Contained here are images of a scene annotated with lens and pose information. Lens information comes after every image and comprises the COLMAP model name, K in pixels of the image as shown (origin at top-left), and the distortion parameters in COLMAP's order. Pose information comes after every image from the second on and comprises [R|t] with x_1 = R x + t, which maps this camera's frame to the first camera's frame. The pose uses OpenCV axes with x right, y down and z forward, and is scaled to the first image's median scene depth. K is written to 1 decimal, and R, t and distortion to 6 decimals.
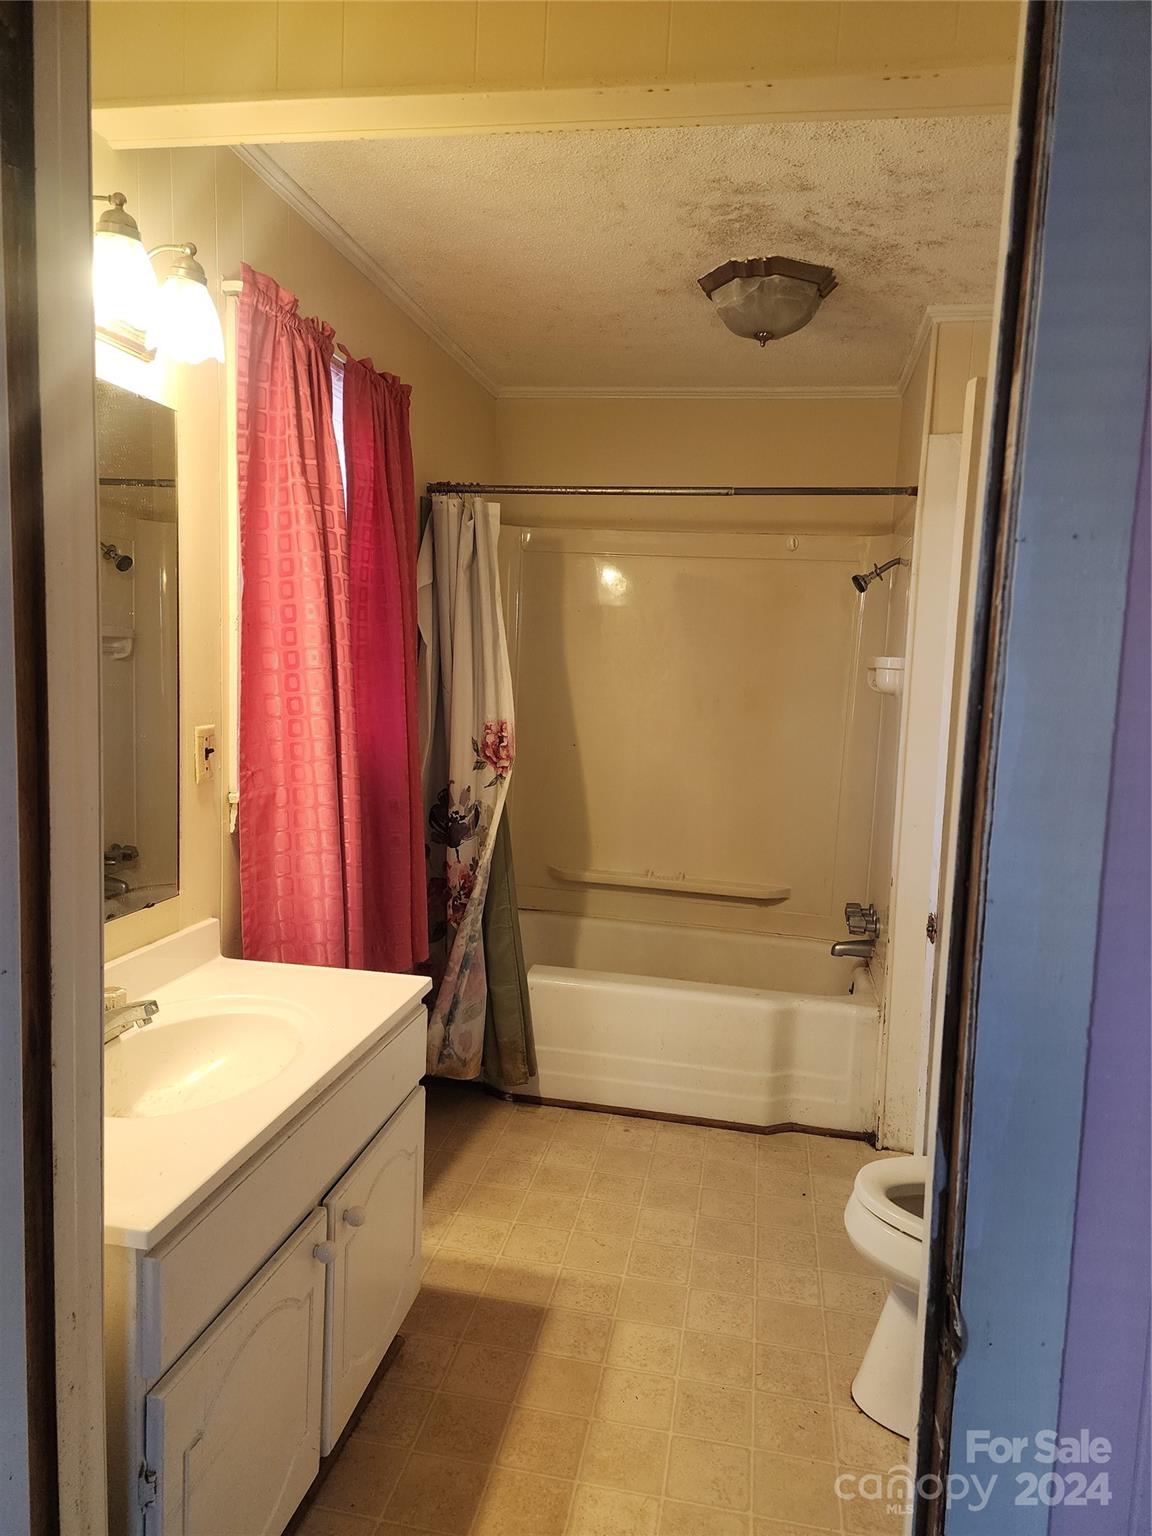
lens RADIAL K [[1017.0, 0, 588.6], [0, 1017.0, 766.8], [0, 0, 1]] dist [0.088033, -0.070263]
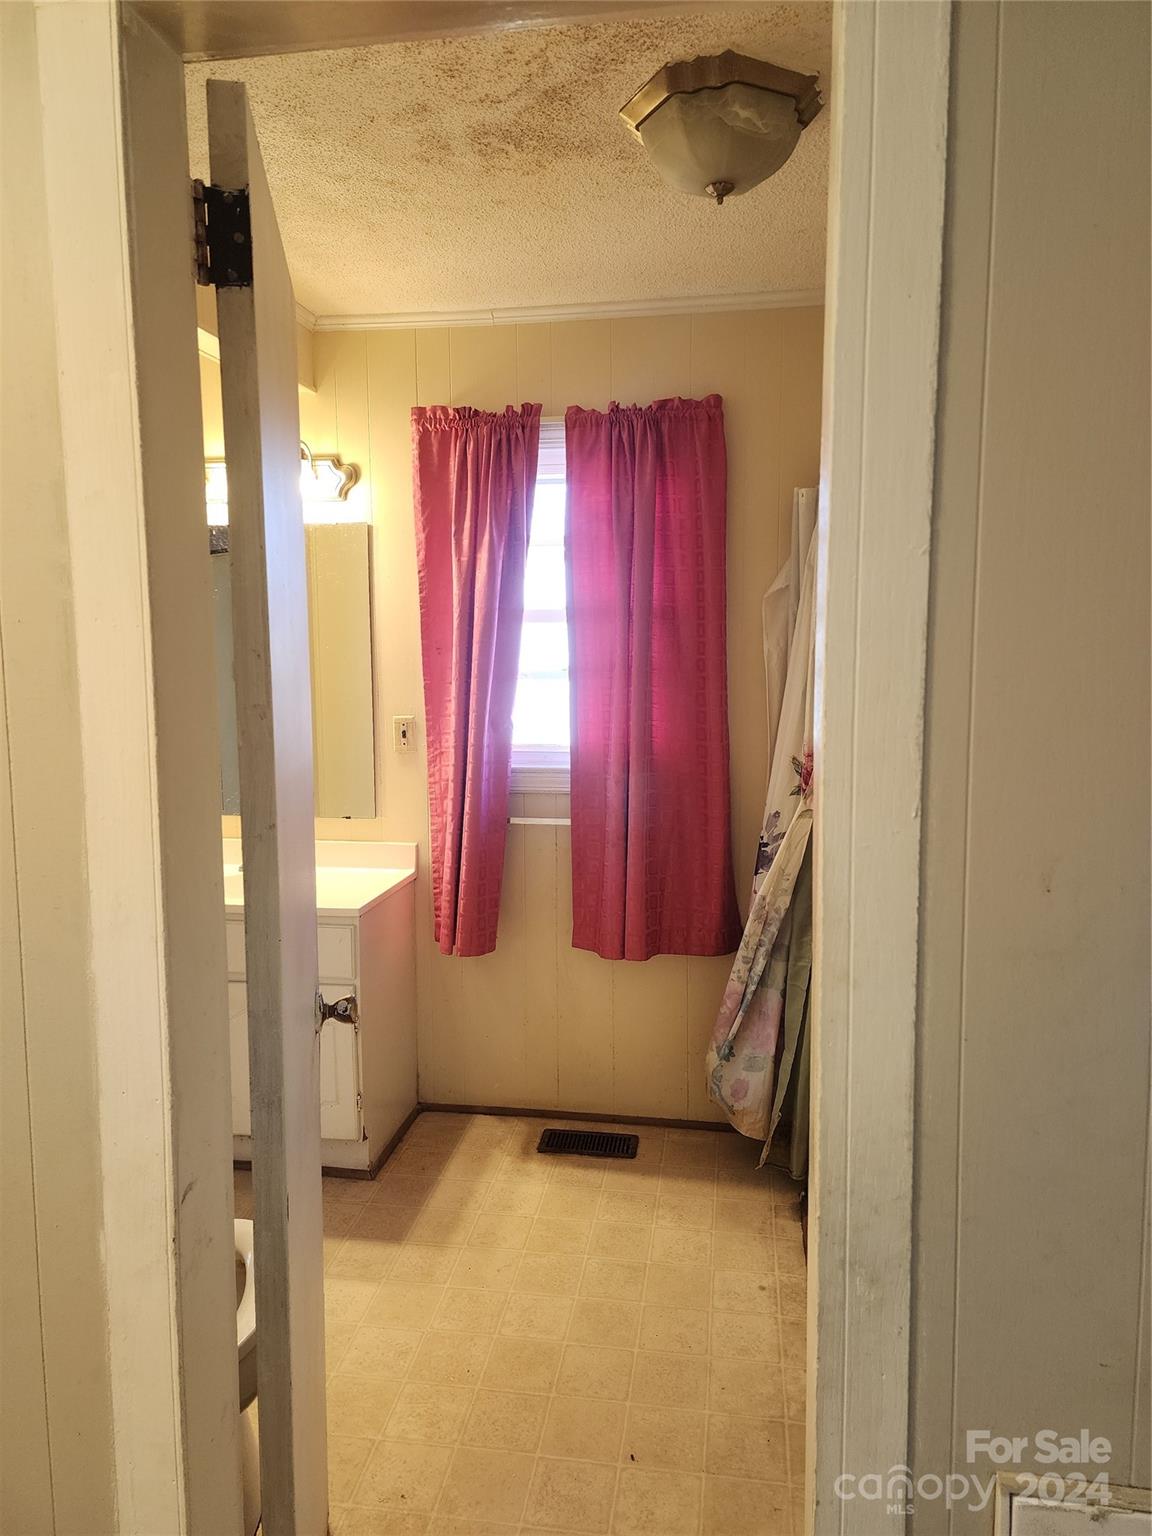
lens RADIAL K [[1021.6, 0, 575.6], [0, 1021.6, 759.3], [0, 0, 1]] dist [0.064311, -0.001232]
pose [[0.021921, 0.067394, -0.997486, 1.004222], [-0.102038, 0.992666, 0.064826, -0.087083], [0.994539, 0.100361, 0.028637, 1.048884]]
